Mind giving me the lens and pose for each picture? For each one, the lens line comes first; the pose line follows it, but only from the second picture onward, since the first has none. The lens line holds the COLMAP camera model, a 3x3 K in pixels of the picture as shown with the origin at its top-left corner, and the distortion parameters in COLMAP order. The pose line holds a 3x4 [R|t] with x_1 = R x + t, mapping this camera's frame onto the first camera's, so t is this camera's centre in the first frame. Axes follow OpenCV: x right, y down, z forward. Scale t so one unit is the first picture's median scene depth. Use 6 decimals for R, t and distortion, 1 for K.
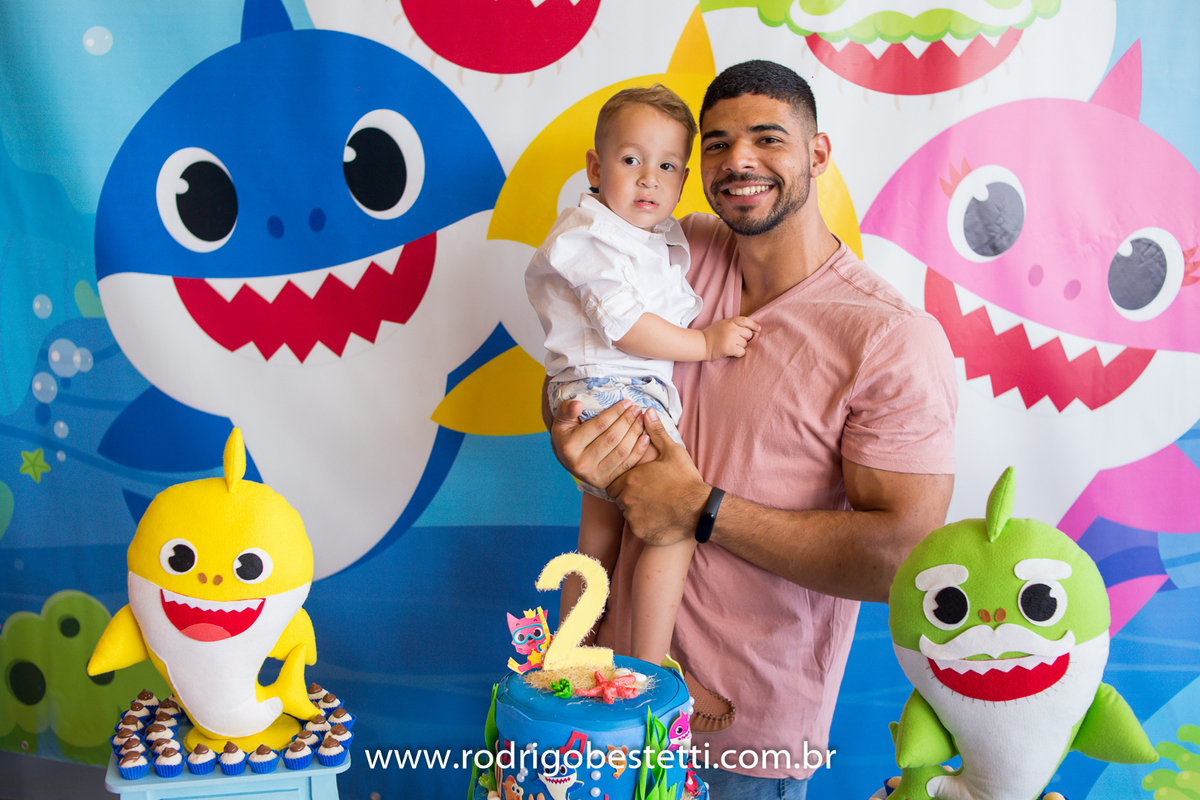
lens RADIAL K [[1199.8, 0, 601.8], [0, 1199.8, 400.7], [0, 0, 1]] dist [-0.129265, 0.056694]
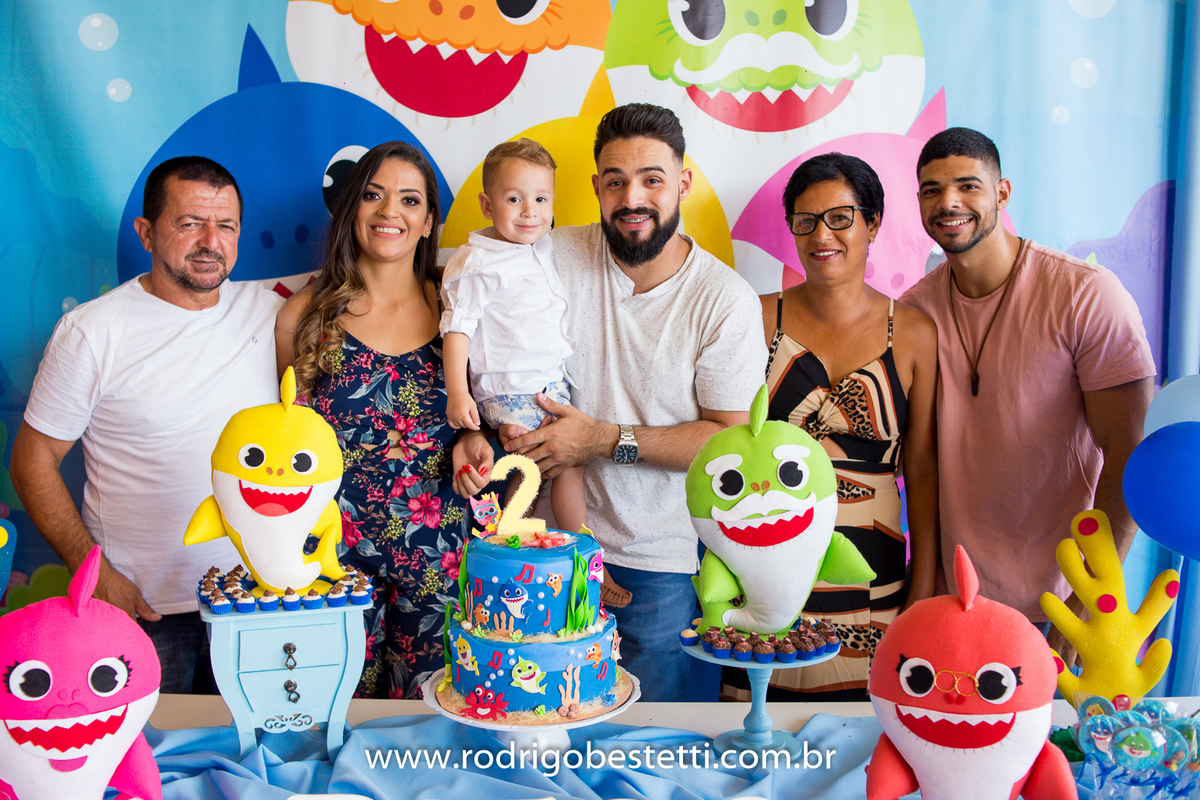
lens RADIAL K [[1221.7, 0, 591.1], [0, 1221.7, 400.8], [0, 0, 1]] dist [-0.130186, 0.061288]
pose [[0.996991, -0.018661, 0.075240, -0.037272], [0.021177, 0.999238, -0.032782, 0.075690], [-0.074571, 0.034277, 0.996626, -0.300482]]
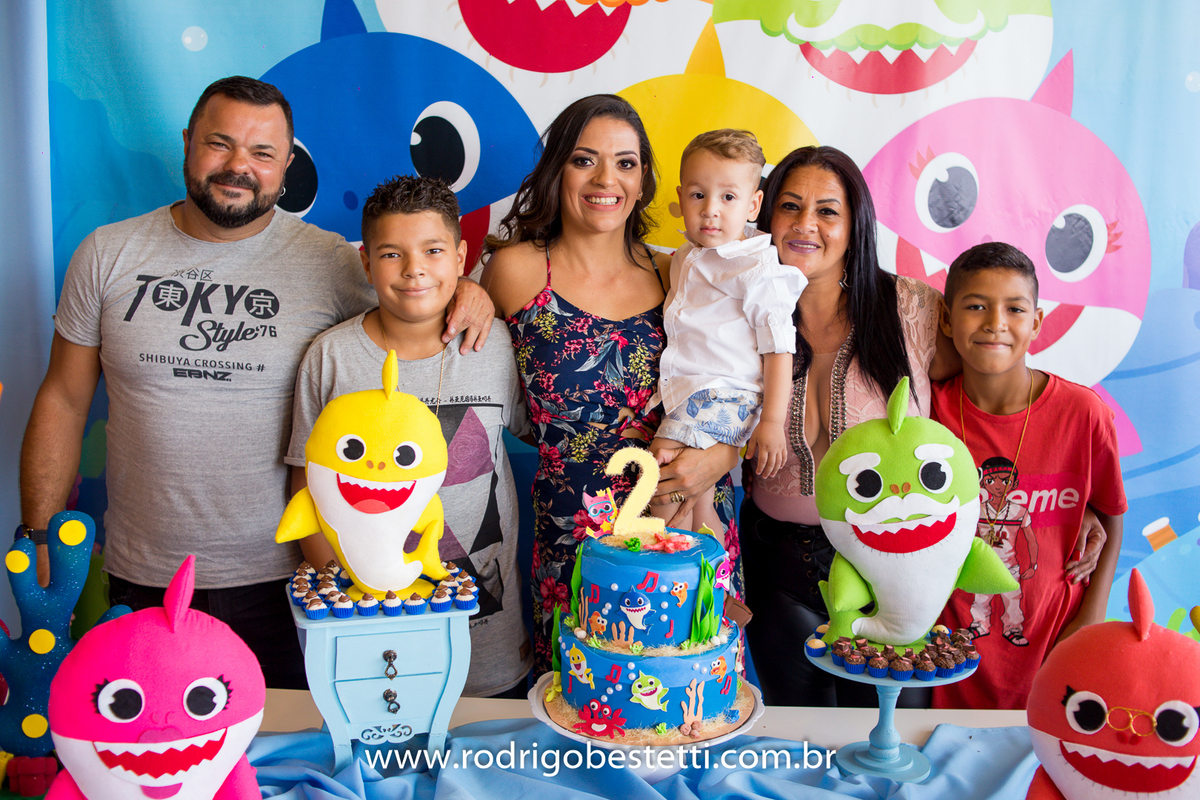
lens RADIAL K [[1199.8, 0, 601.8], [0, 1199.8, 400.7], [0, 0, 1]] dist [-0.129265, 0.056694]
pose [[0.998733, -0.003281, 0.050209, -0.092114], [0.002561, 0.999893, 0.014410, 0.038154], [-0.050251, -0.014263, 0.998635, -0.204197]]
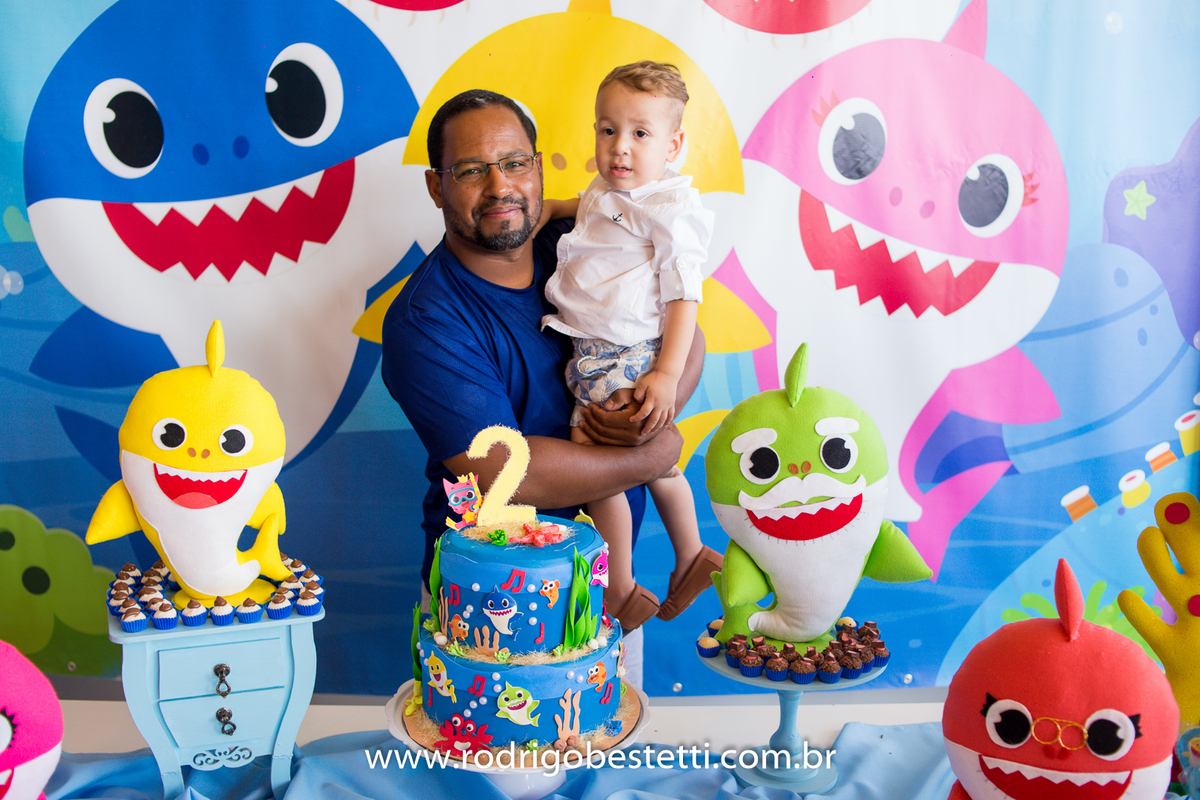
lens RADIAL K [[1199.8, 0, 601.8], [0, 1199.8, 400.7], [0, 0, 1]] dist [-0.129265, 0.056694]
pose [[0.992880, -0.020517, 0.117340, -0.049674], [0.015369, 0.998886, 0.044617, 0.034995], [-0.118125, -0.042496, 0.992089, -0.104244]]
